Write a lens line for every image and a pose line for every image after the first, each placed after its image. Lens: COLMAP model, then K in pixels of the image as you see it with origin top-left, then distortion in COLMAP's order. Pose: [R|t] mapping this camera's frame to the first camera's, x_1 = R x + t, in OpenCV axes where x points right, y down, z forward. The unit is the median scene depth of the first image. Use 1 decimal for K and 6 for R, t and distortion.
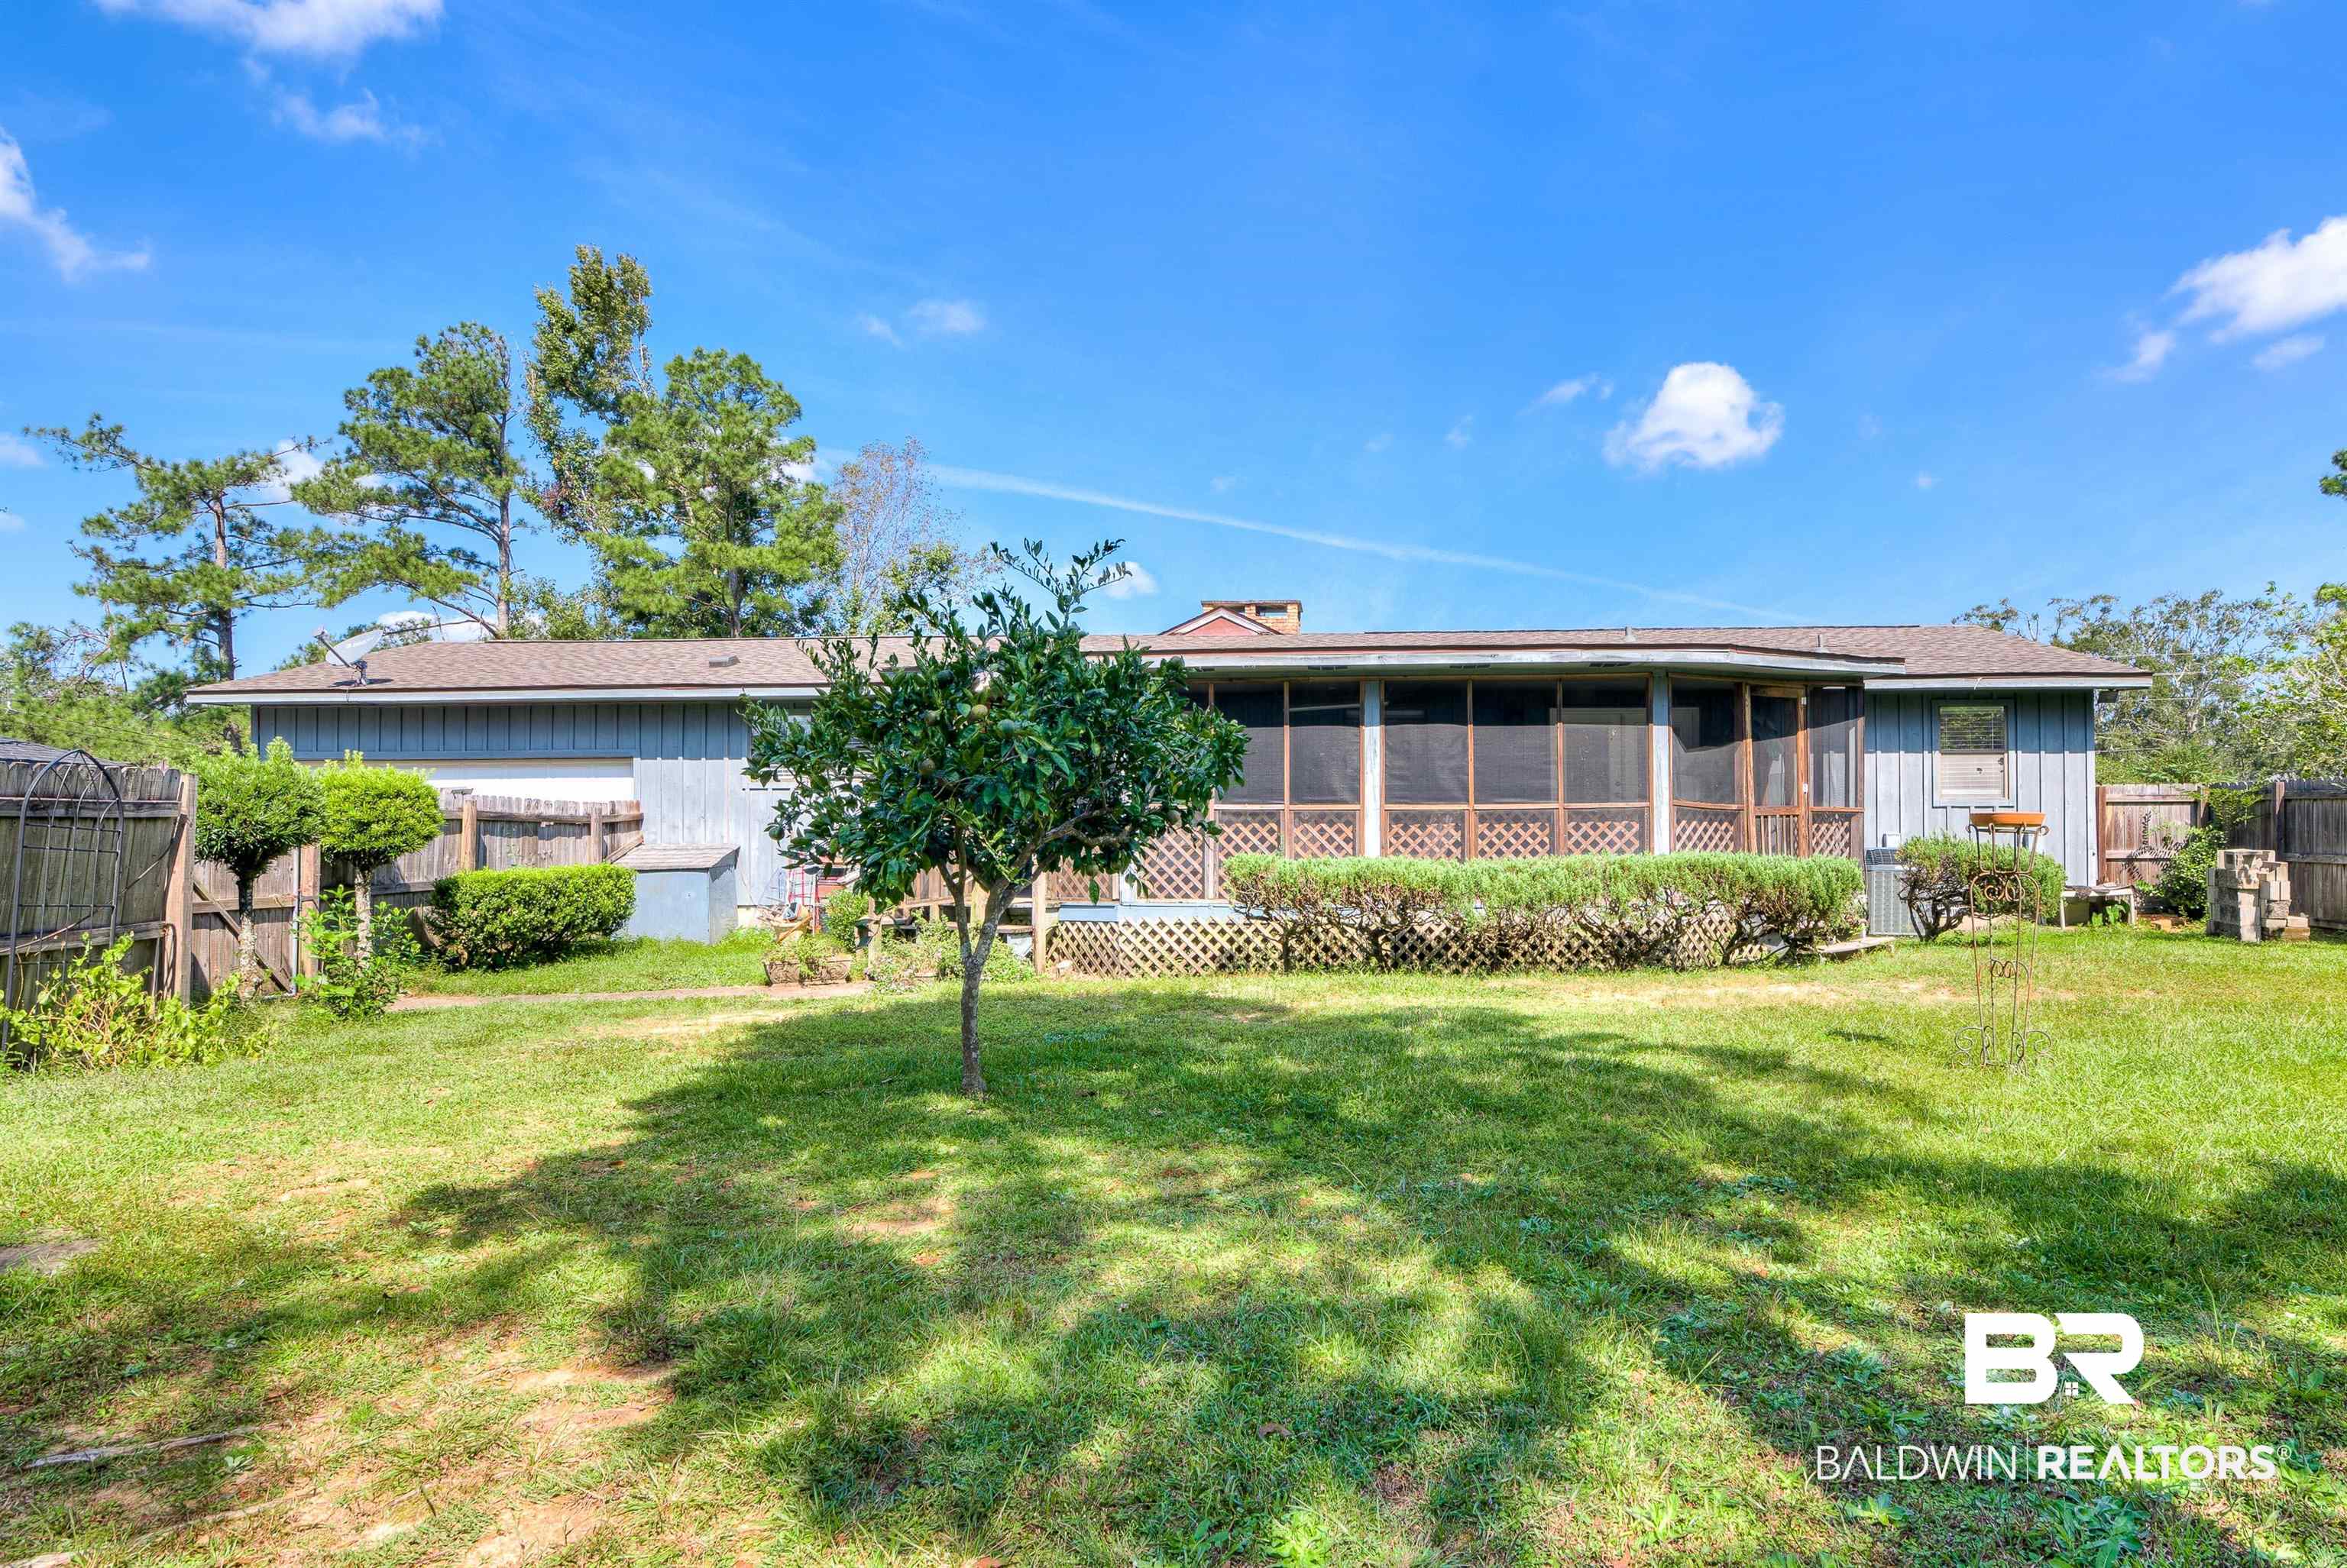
lens RADIAL K [[1138.2, 0, 1256.5], [0, 1138.2, 826.0], [0, 0, 1]] dist [-0.003748, 0.001131]
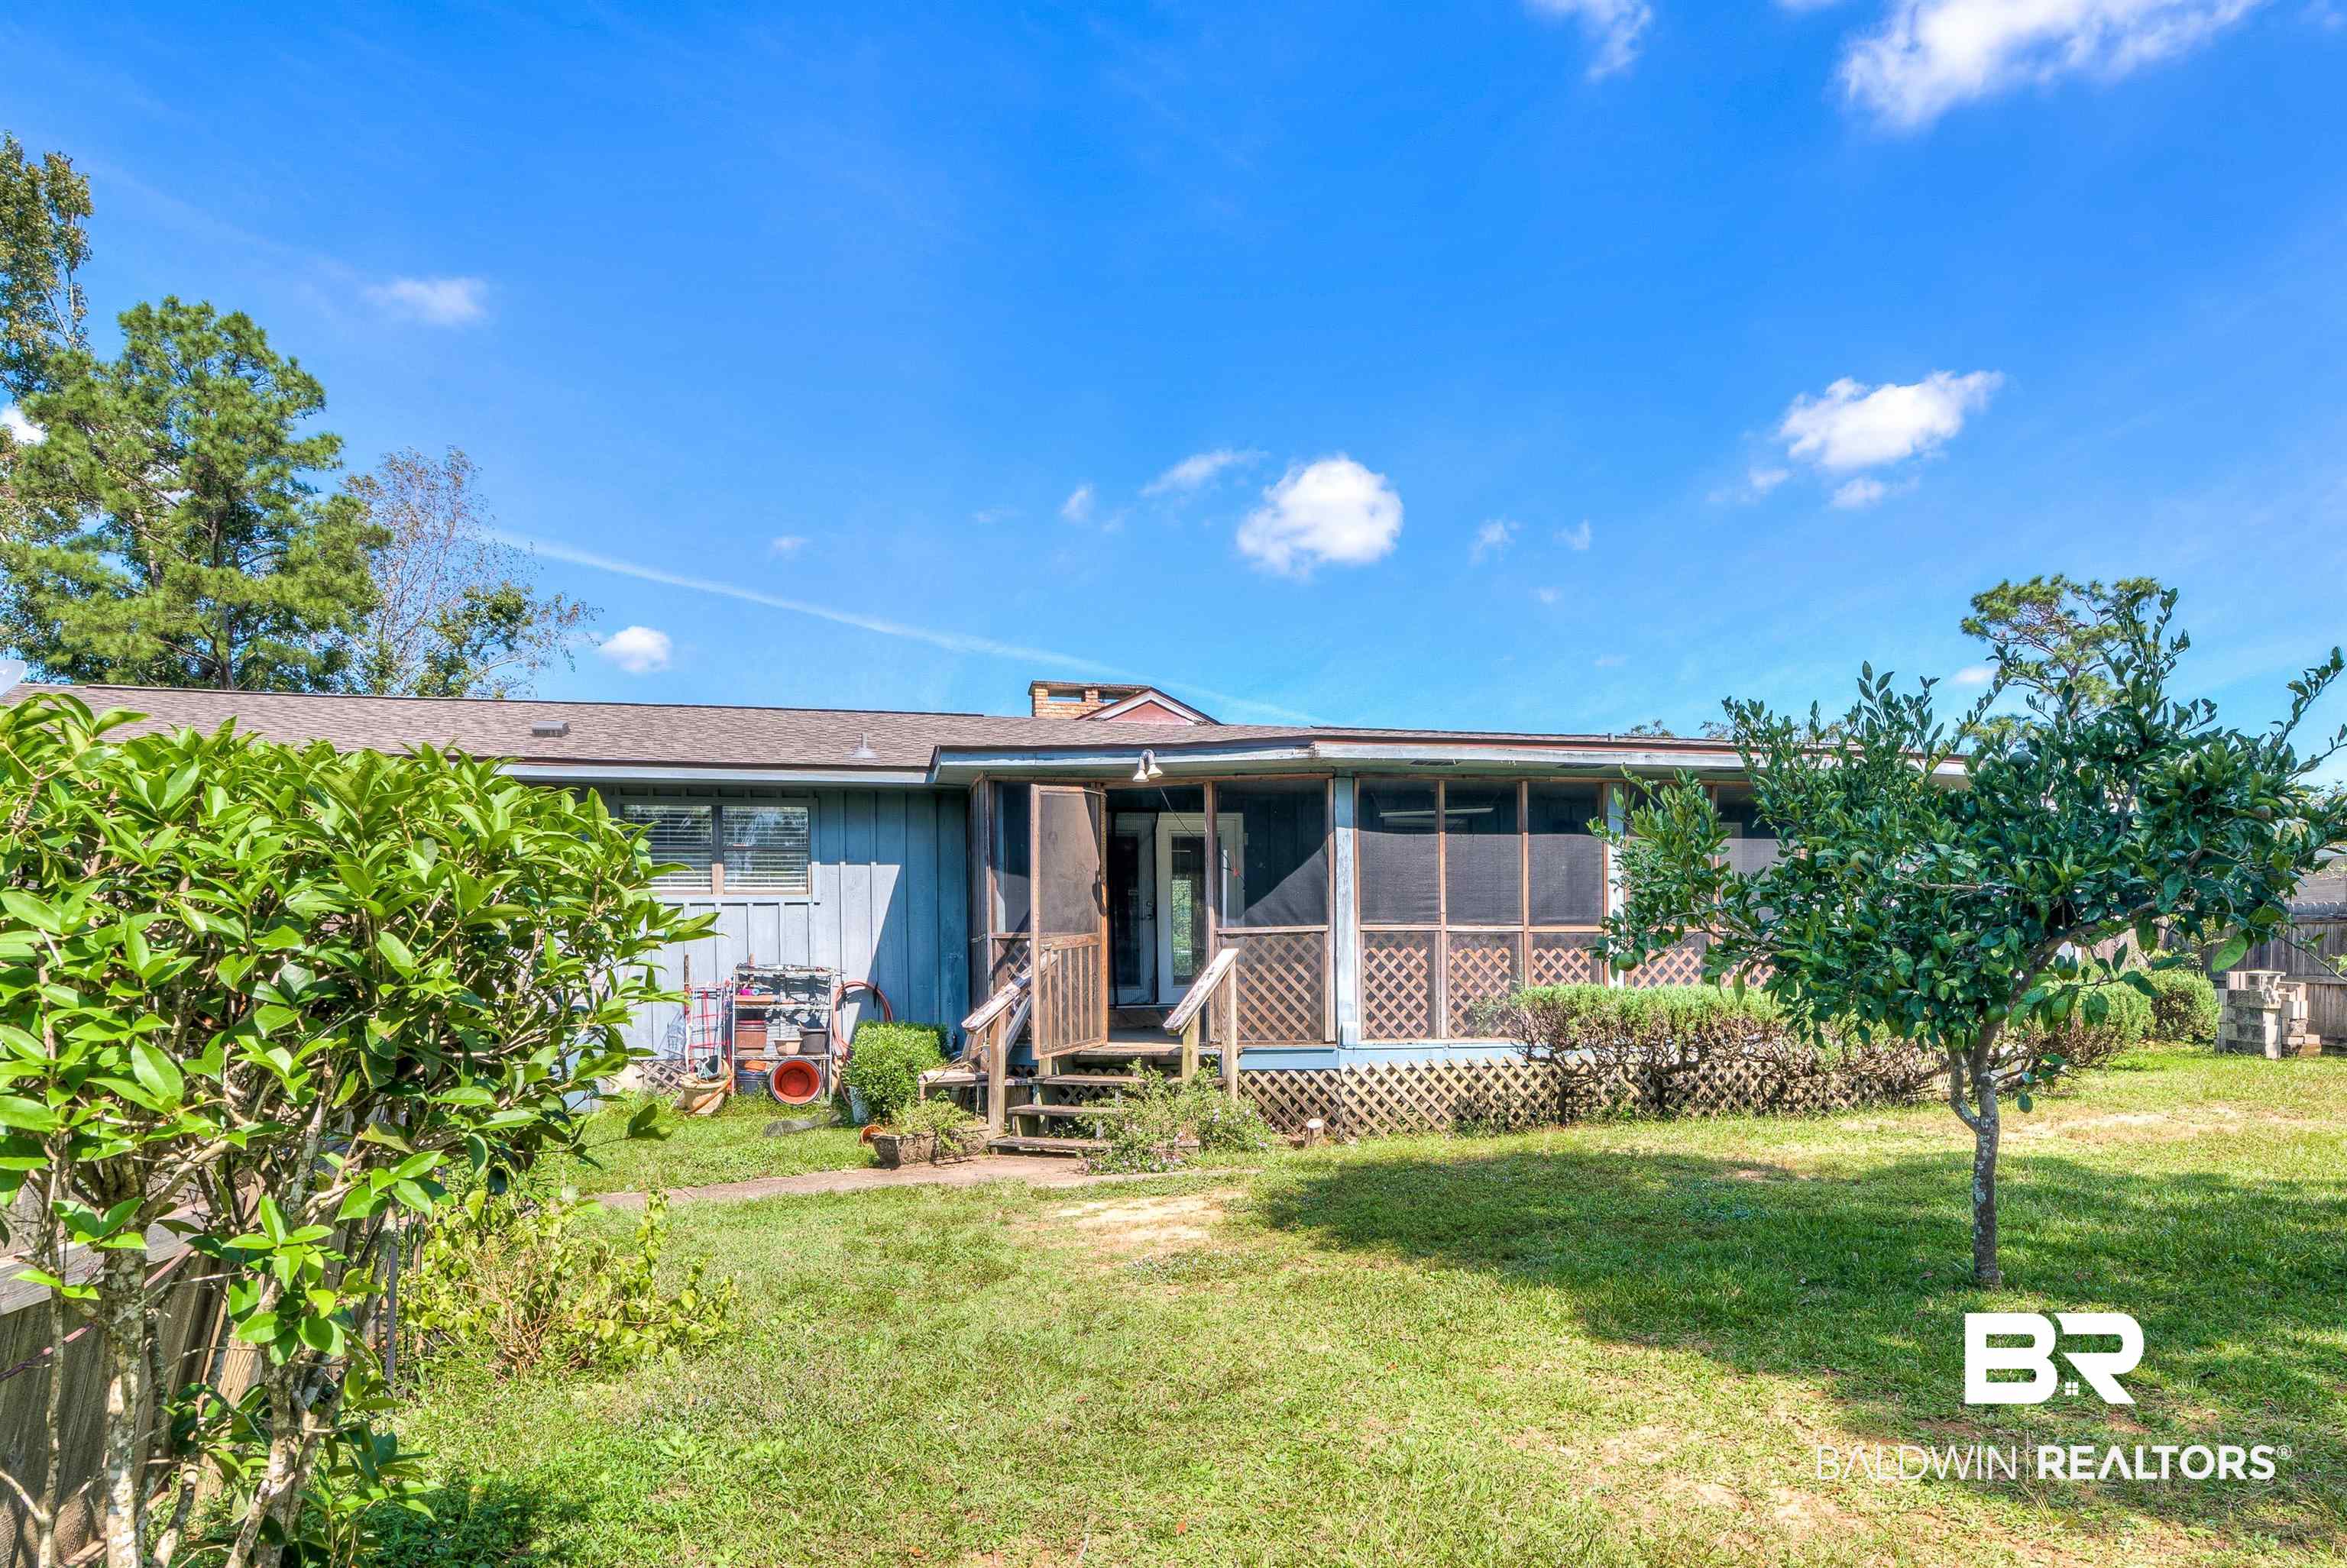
lens RADIAL K [[1303.2, 0, 1167.0], [0, 1303.2, 956.1], [0, 0, 1]] dist [-0.000248, -0.004204]
pose [[0.963987, -0.003800, 0.265924, -0.341872], [0.002862, 0.999988, 0.003914, -0.000248], [-0.265936, -0.003012, 0.963986, 0.094288]]
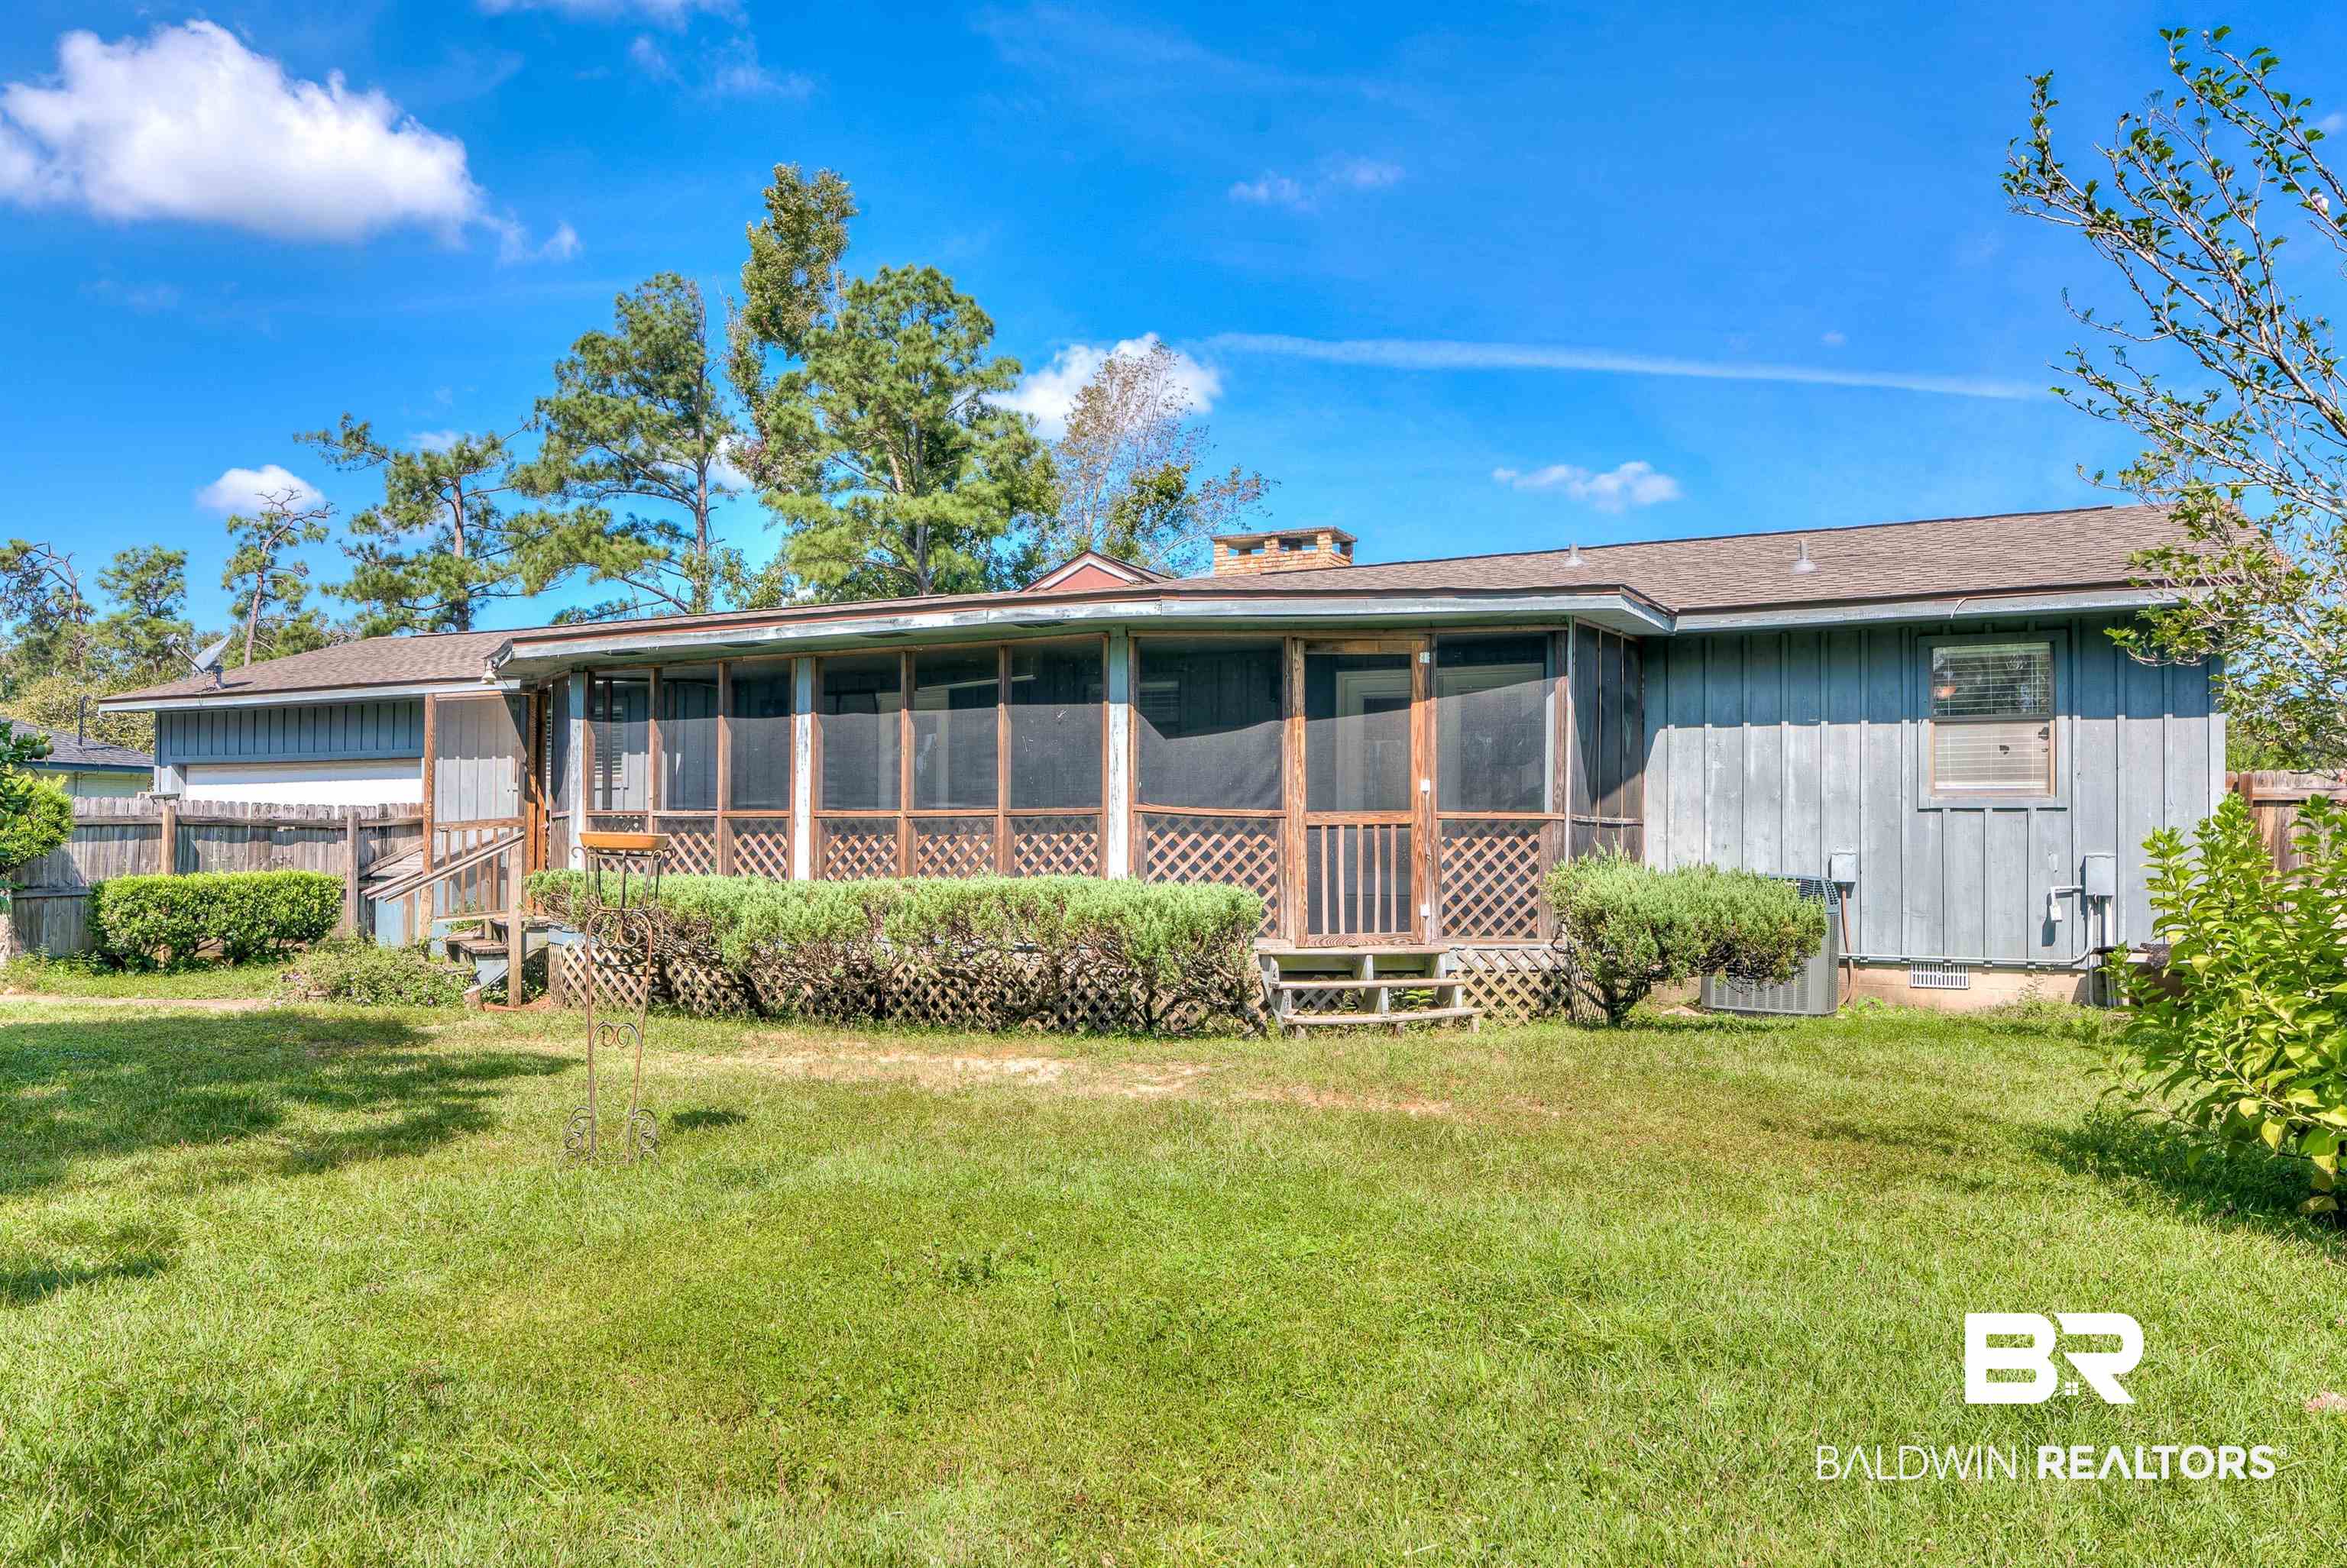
lens RADIAL K [[1558.5, 0, 1172.5], [0, 1558.5, 782.6], [0, 0, 1]] dist [0.001323, -0.001258]
pose [[0.923866, -0.007073, -0.382652, 0.530156], [-0.004534, 0.999557, -0.029424, -0.004786], [0.382690, 0.028919, 0.923424, 0.055683]]
